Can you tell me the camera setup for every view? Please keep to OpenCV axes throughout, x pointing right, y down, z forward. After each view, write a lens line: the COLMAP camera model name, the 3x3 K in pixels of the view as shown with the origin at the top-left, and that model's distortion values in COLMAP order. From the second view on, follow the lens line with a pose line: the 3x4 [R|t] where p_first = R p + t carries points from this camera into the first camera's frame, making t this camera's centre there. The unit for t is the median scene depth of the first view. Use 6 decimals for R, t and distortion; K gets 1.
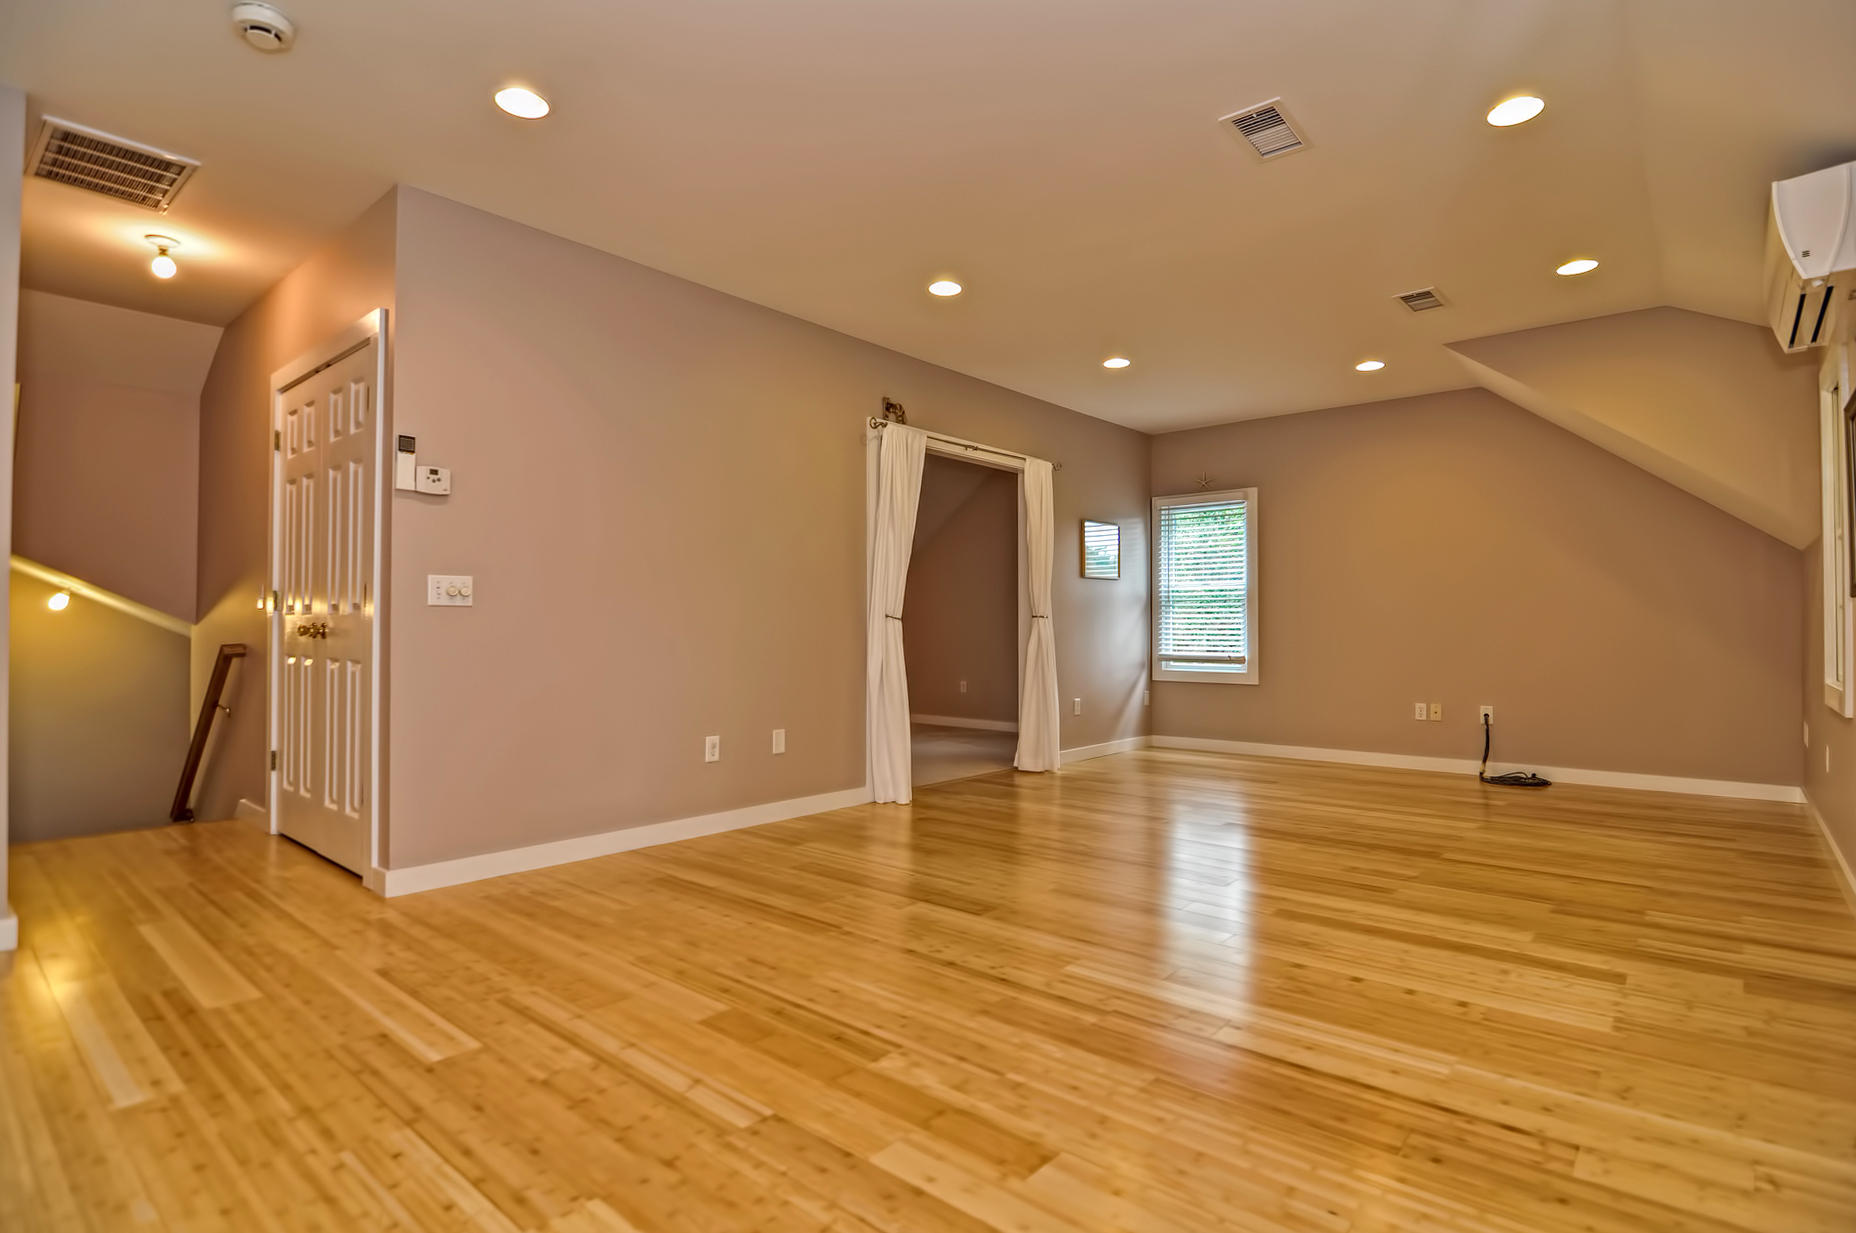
lens RADIAL K [[934.3, 0, 937.0], [0, 934.3, 617.3], [0, 0, 1]] dist [-0.004228, -0.011379]
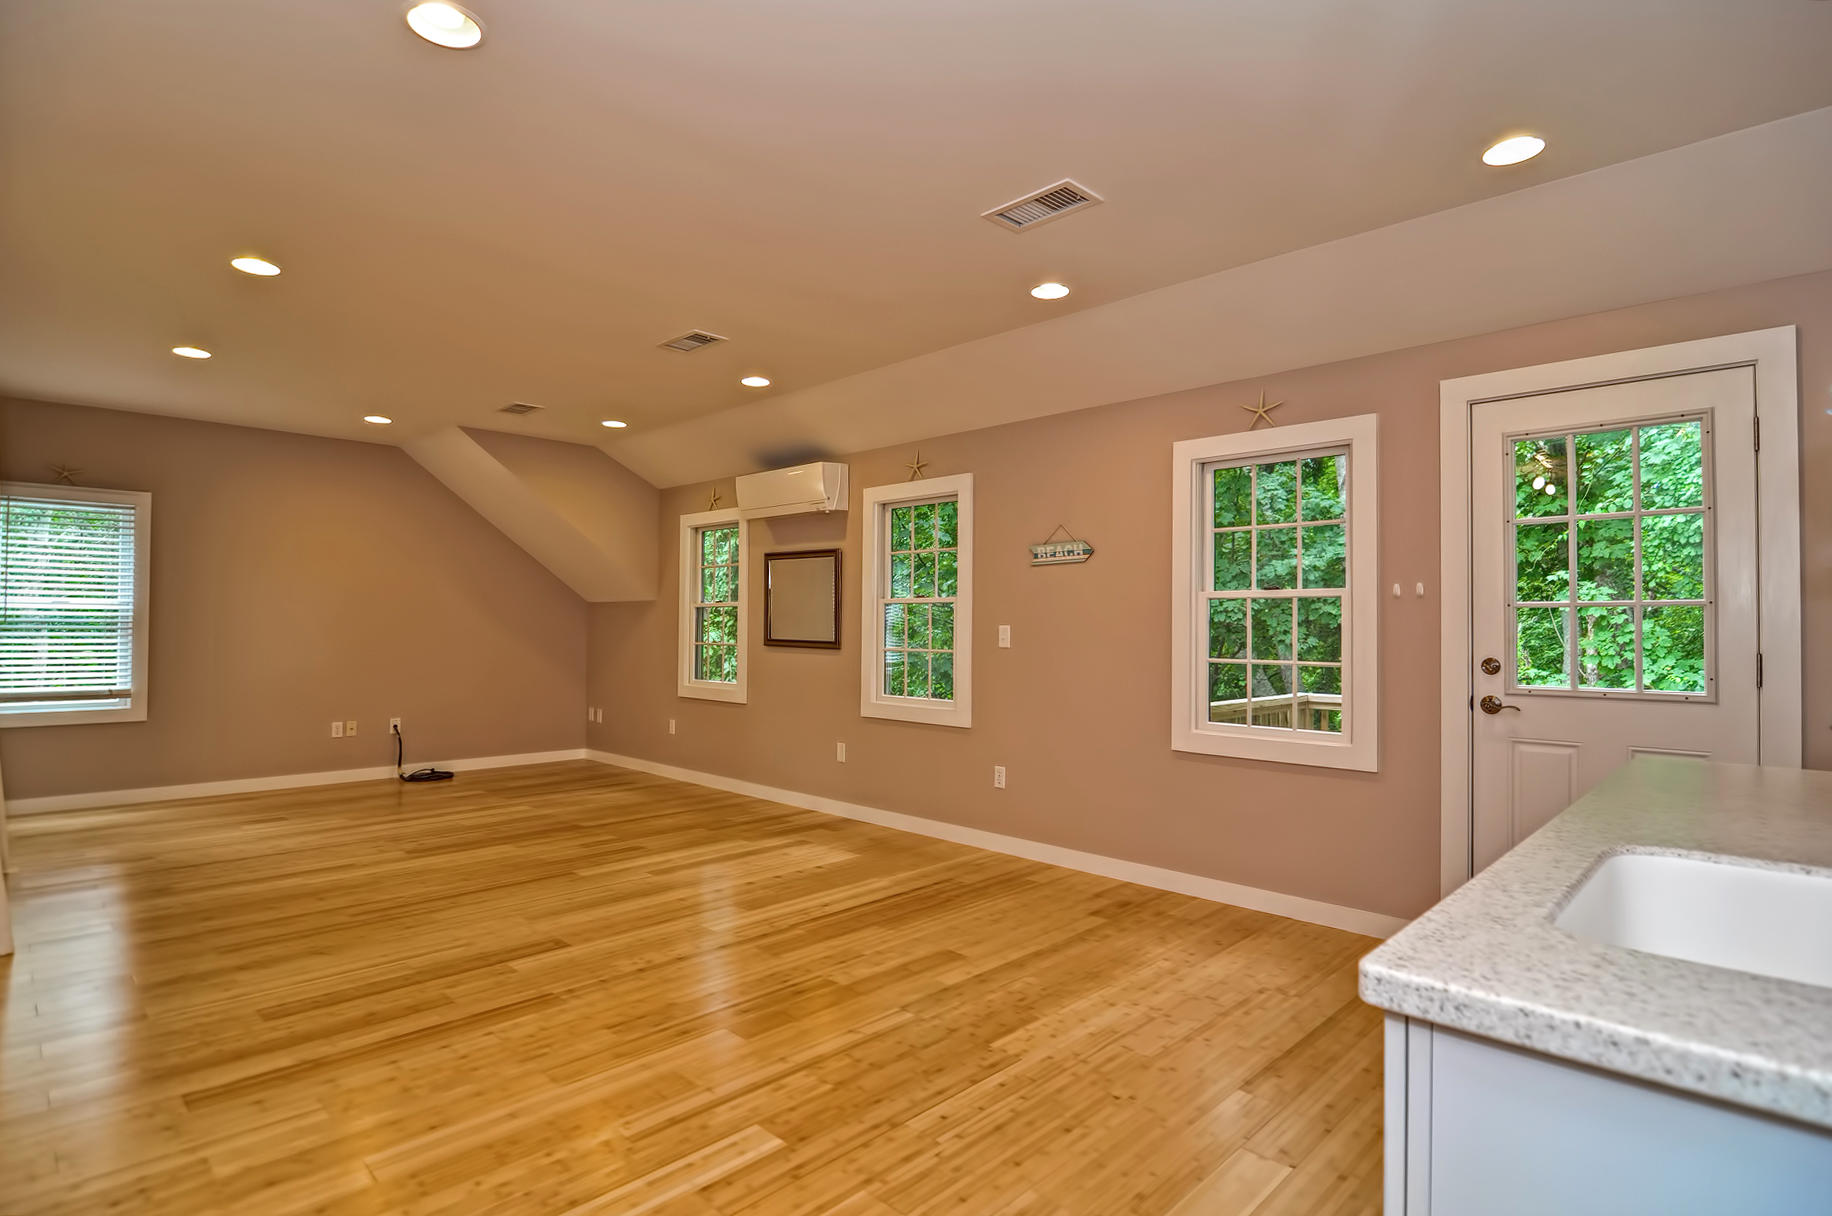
lens RADIAL K [[922.2, 0, 924.9], [0, 922.2, 608.8], [0, 0, 1]] dist [-0.004228, -0.011379]
pose [[0.050344, 0.016905, 0.998589, -1.245981], [-0.024183, 0.999584, -0.015702, -0.095600], [-0.998439, -0.023358, 0.050732, 0.621413]]
